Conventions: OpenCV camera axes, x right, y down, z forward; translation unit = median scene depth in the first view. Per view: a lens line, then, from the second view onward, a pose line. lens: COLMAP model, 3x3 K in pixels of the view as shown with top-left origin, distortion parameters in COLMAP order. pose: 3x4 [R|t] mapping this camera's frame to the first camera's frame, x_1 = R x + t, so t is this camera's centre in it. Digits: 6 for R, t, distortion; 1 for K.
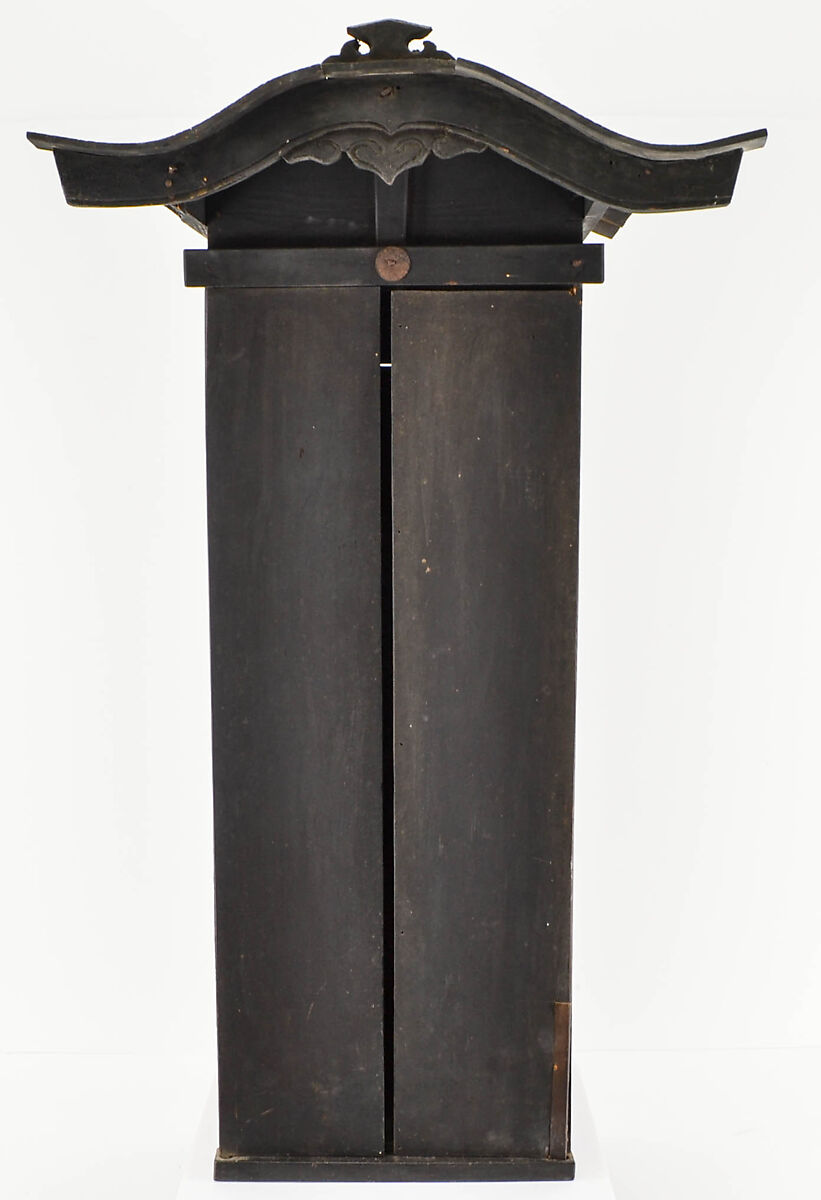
lens RADIAL K [[1612.4, 0, 410.5], [0, 1612.4, 600.0], [0, 0, 1]] dist [-0.016639, -0.012838]
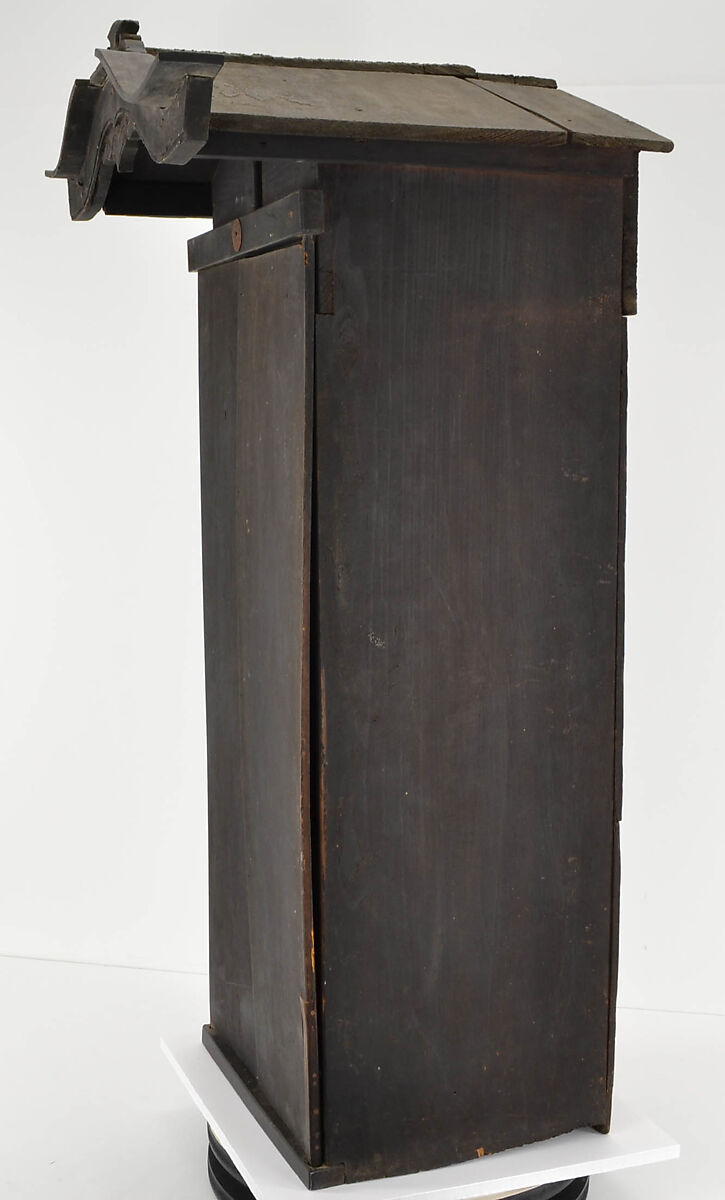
lens RADIAL K [[1509.0, 0, 254.2], [0, 1509.0, 602.2], [0, 0, 1]] dist [-0.024861, -0.021290]
pose [[0.315674, 0.126947, -0.940338, 1.034829], [-0.103463, 0.989706, 0.098879, -0.076903], [0.943210, 0.066077, 0.325558, 0.774533]]
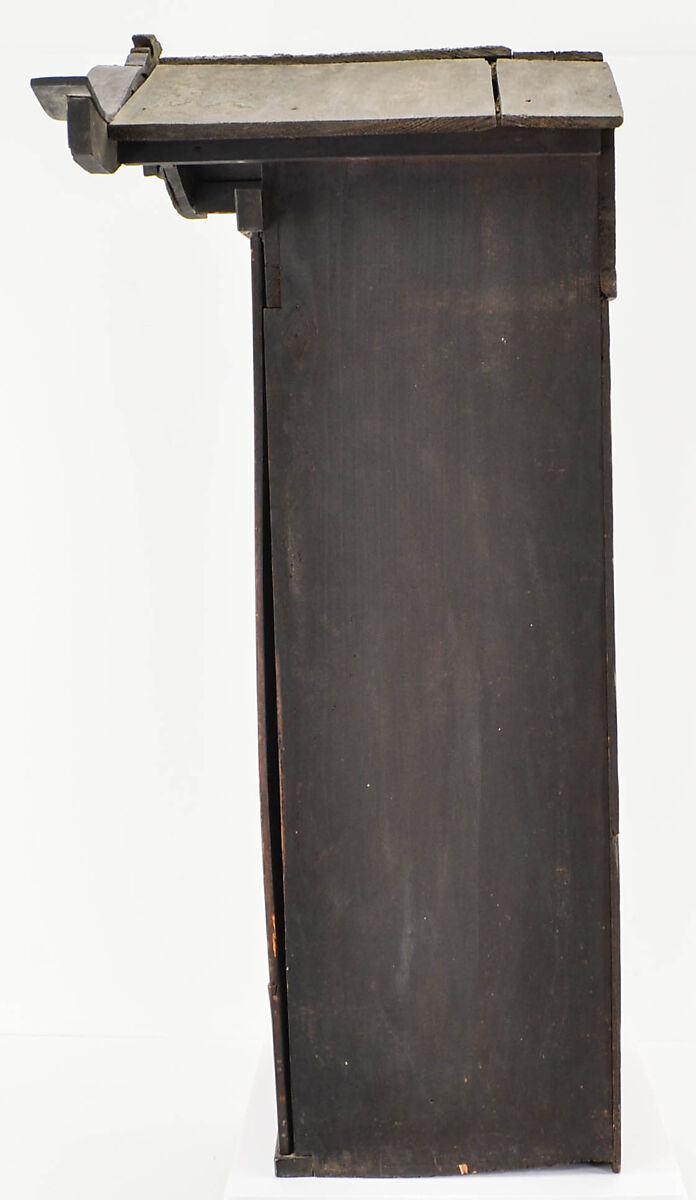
lens RADIAL K [[1752.3, 0, 348.0], [0, 1752.3, 600.0], [0, 0, 1]] dist [-0.009063, -0.084372]
pose [[-0.031606, 0.111138, -0.993302, 1.282625], [-0.096505, 0.988816, 0.113707, -0.114698], [0.994831, 0.099452, -0.020528, 1.212743]]
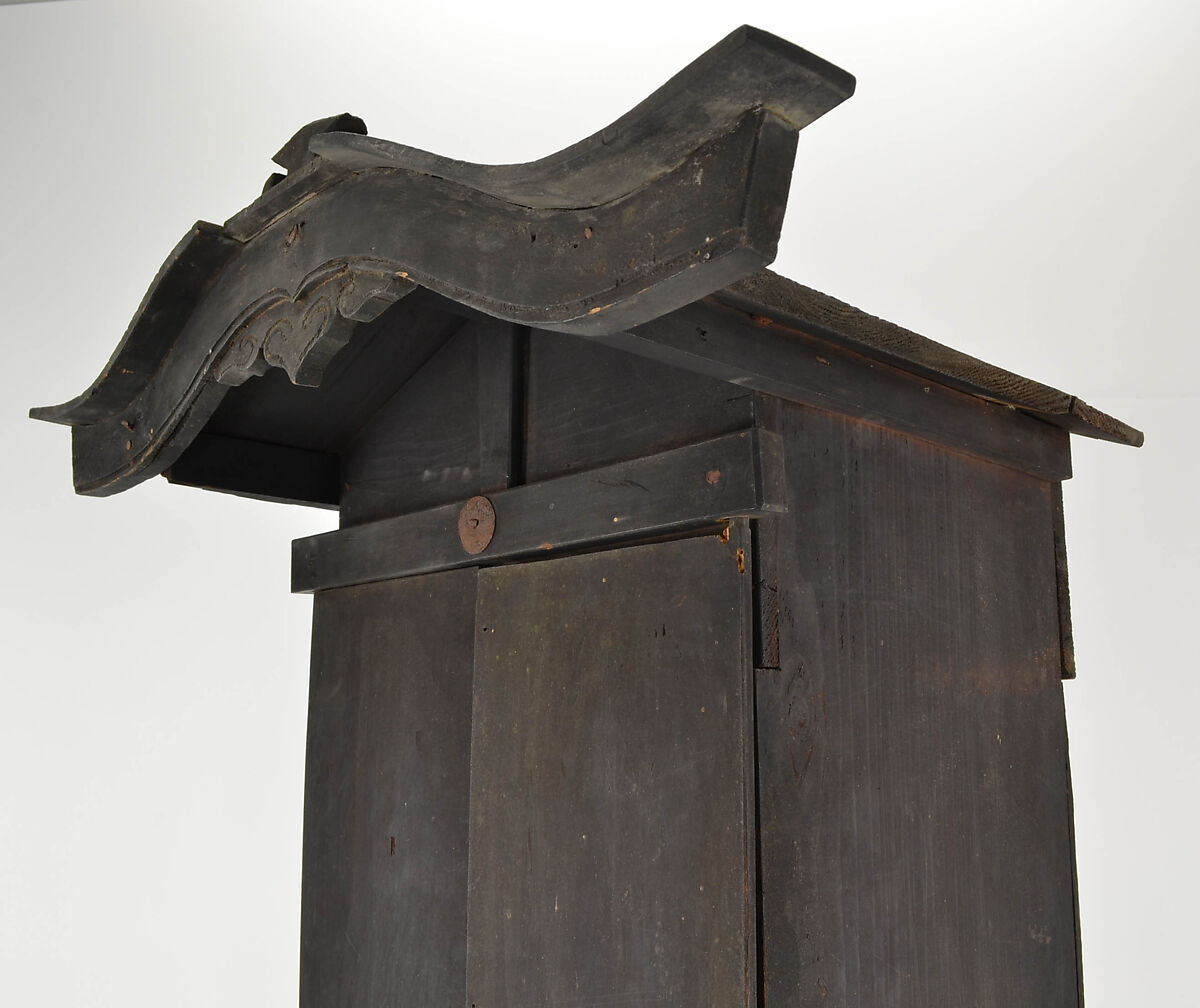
lens RADIAL K [[1248.2, 0, 632.6], [0, 1248.2, 505.4], [0, 0, 1]] dist [-0.068536, 0.011864]
pose [[0.733368, -0.132399, -0.666814, 0.365383], [-0.068804, 0.961361, -0.266554, -0.107802], [0.676341, 0.241362, 0.695922, 0.789668]]
